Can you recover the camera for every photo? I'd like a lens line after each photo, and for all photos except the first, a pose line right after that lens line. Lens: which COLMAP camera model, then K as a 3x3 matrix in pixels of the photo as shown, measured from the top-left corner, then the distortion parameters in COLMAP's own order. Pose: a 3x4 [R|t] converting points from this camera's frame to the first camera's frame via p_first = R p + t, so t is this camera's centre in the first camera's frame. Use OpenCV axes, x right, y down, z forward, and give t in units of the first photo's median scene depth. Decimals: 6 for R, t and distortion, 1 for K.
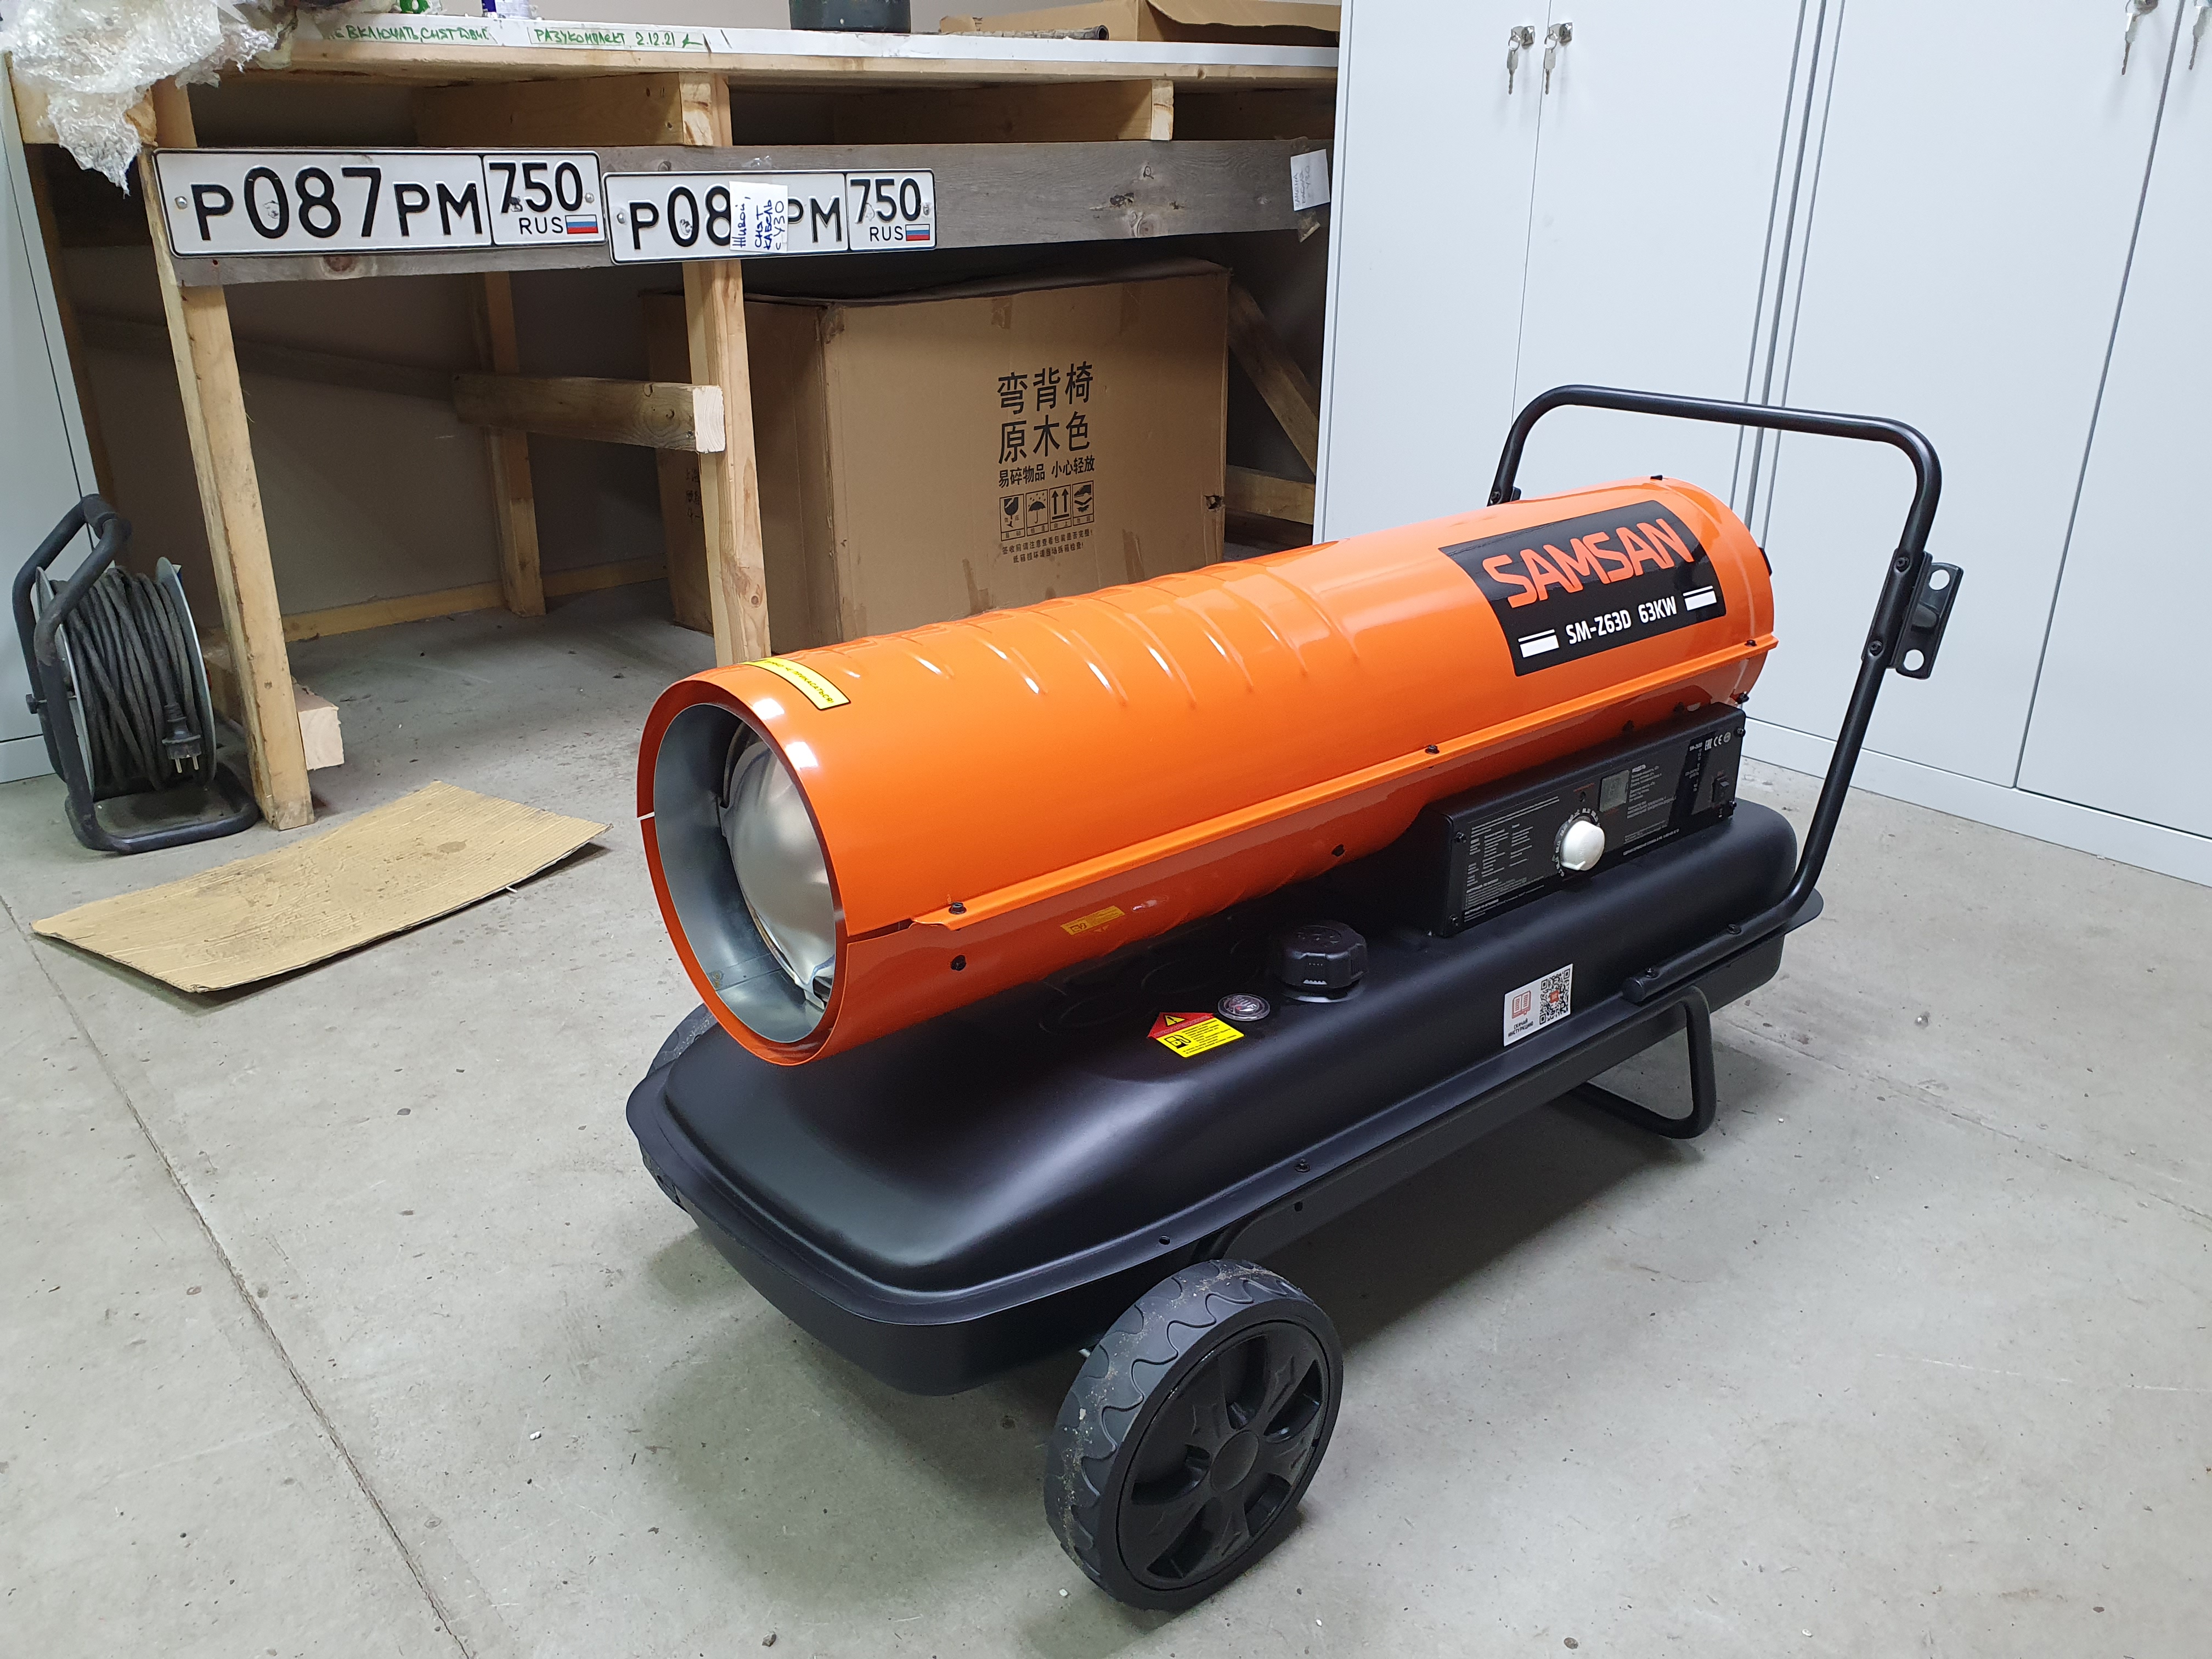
lens RADIAL K [[1747.0, 0, 1085.1], [0, 1747.0, 833.2], [0, 0, 1]] dist [0.007463, -0.011541]
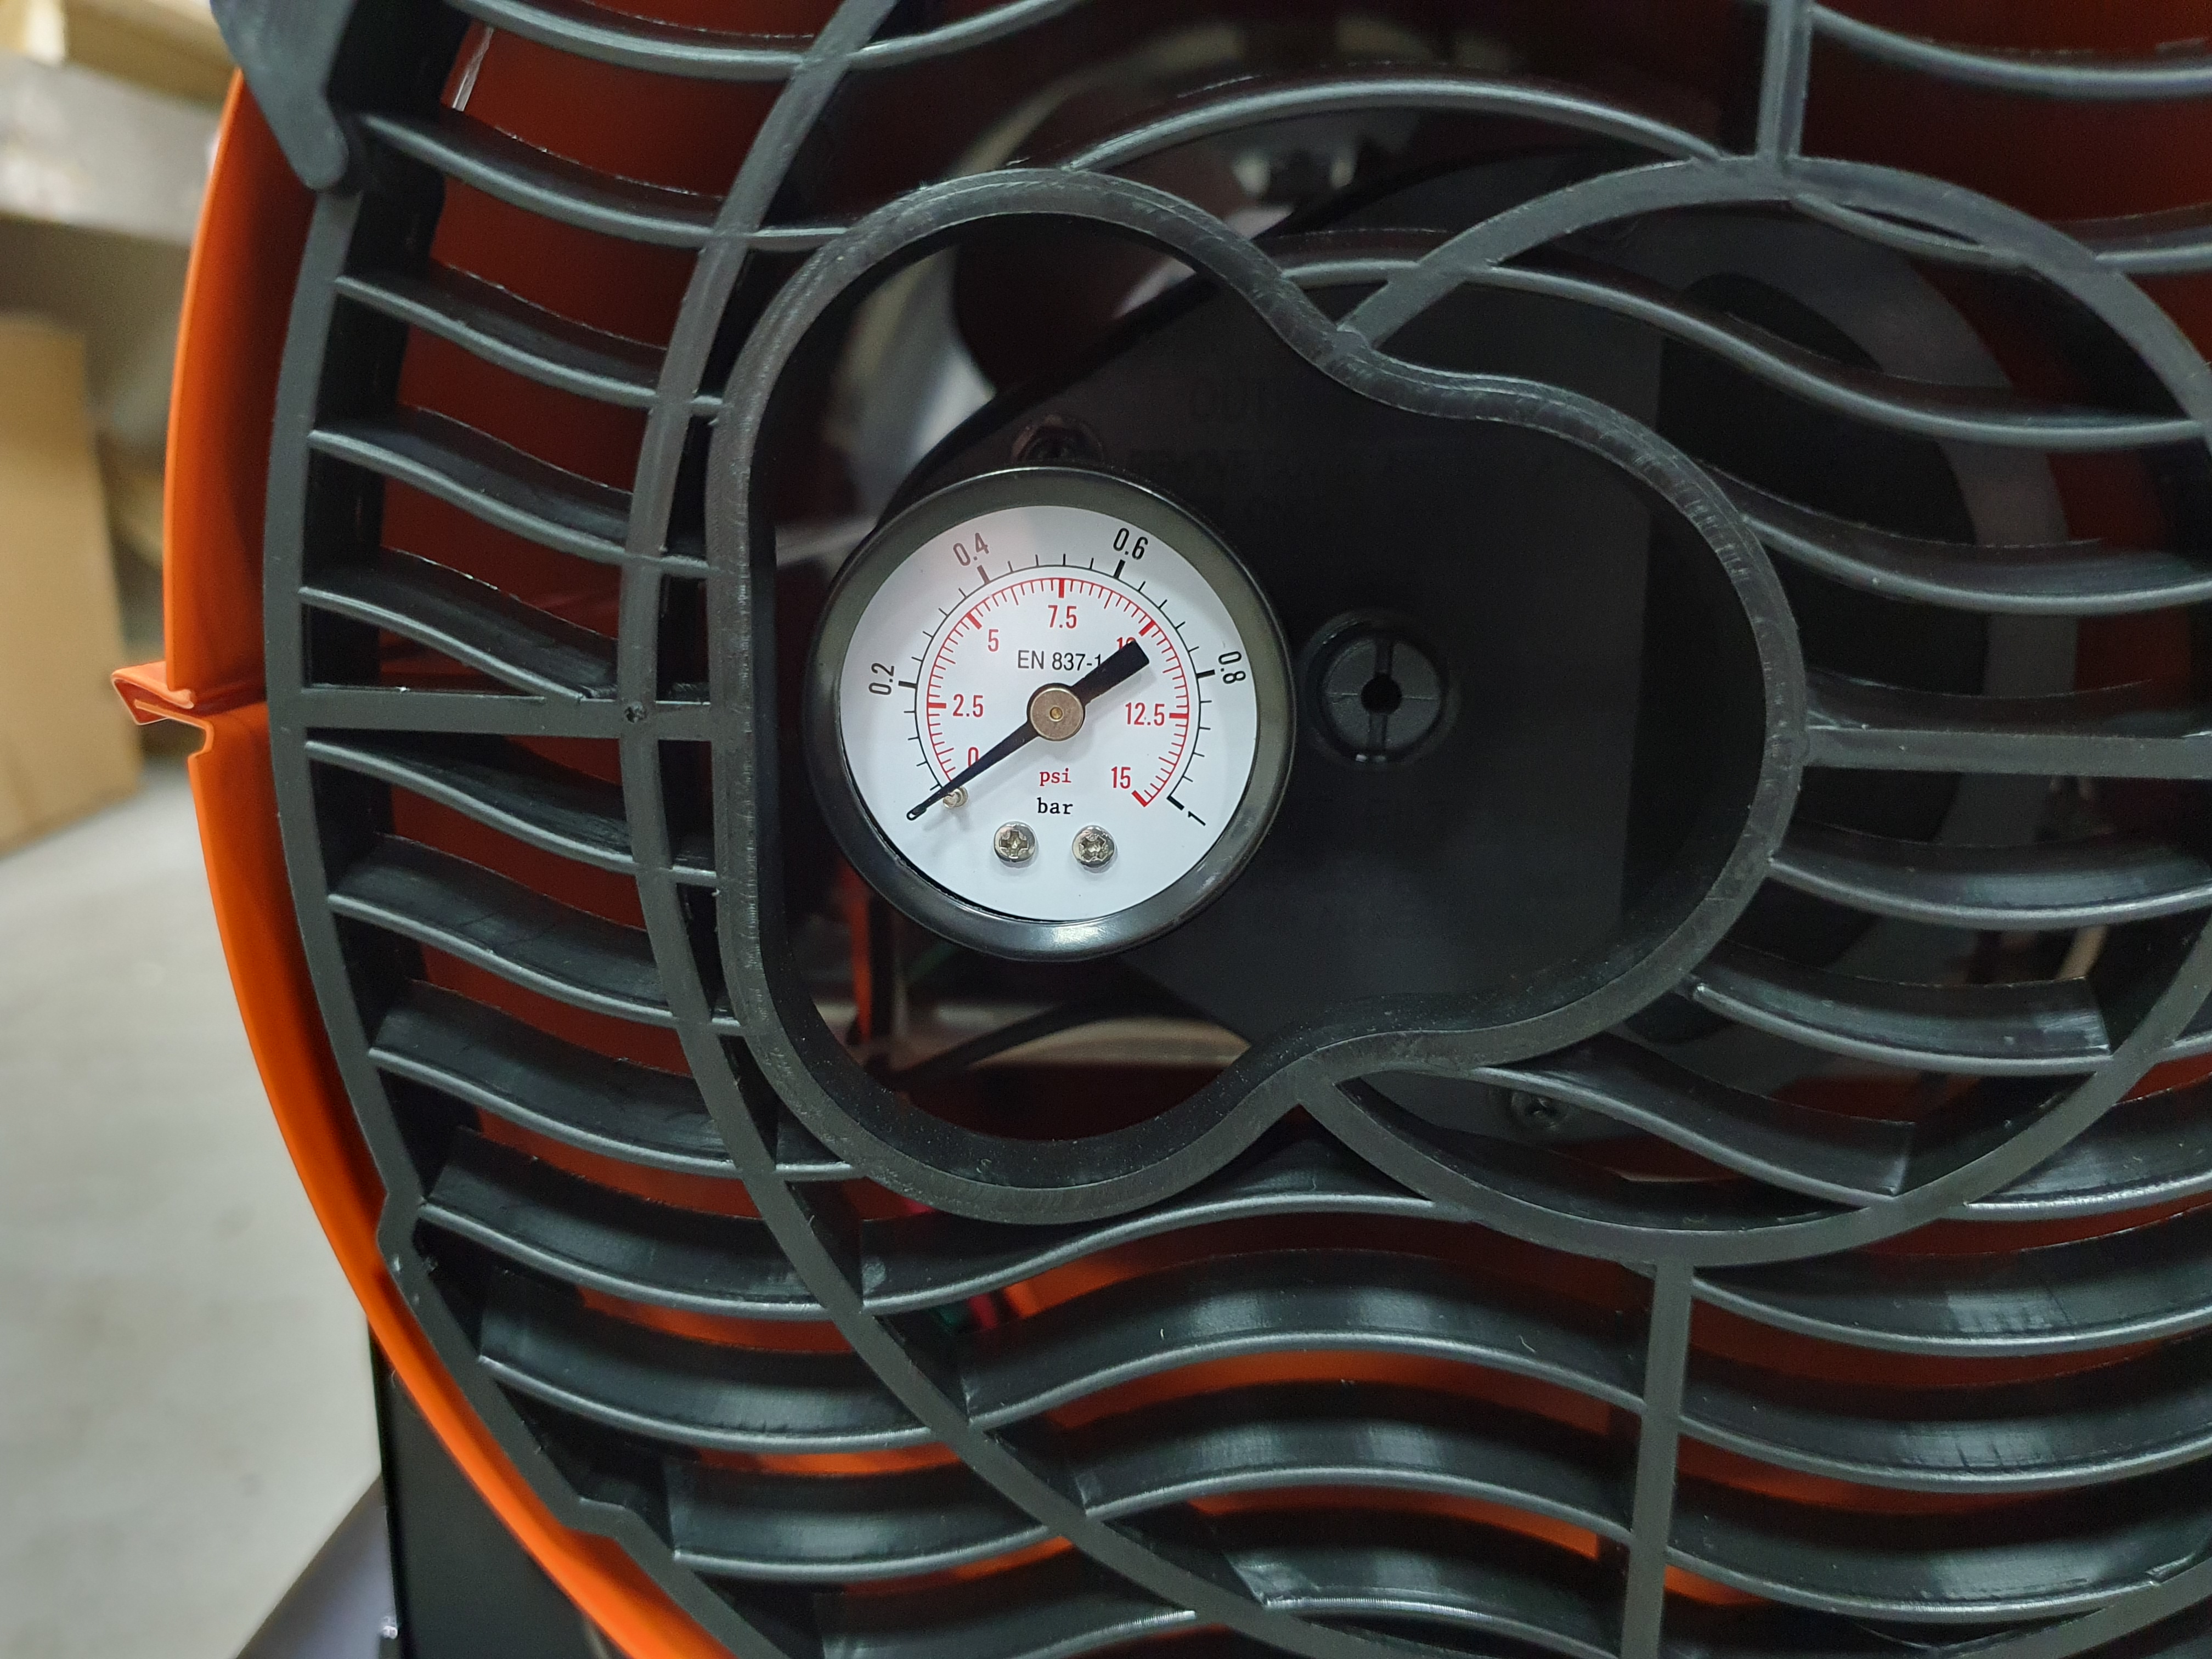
lens RADIAL K [[1728.1, 0, 1100.6], [0, 1728.1, 842.0], [0, 0, 1]] dist [-0.017400, 0.051334]
pose [[0.681153, -0.154291, 0.715699, -0.180415], [0.270352, 0.961461, -0.050030, -0.011331], [-0.680397, 0.227569, 0.696615, 0.402707]]
